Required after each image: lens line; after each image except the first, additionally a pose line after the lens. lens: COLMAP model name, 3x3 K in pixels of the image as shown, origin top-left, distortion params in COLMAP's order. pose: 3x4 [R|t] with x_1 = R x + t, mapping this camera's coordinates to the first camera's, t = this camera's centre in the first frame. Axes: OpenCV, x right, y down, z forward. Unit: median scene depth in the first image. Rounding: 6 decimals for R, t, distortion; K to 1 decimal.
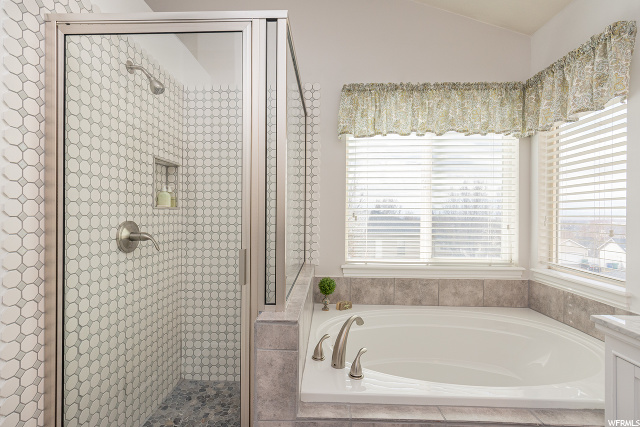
lens RADIAL K [[297.6, 0, 319.1], [0, 297.6, 213.6], [0, 0, 1]] dist [-0.001774, -0.001081]
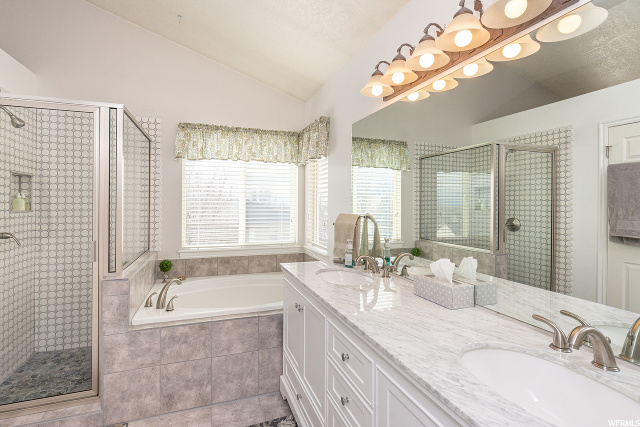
lens RADIAL K [[297.6, 0, 306.7], [0, 297.6, 203.1], [0, 0, 1]] dist [-0.001774, -0.001081]
pose [[0.935477, -0.000123, 0.353389, 0.147451], [-0.000034, 1.000000, 0.000437, -0.050742], [-0.353389, -0.000420, 0.935477, -0.530017]]
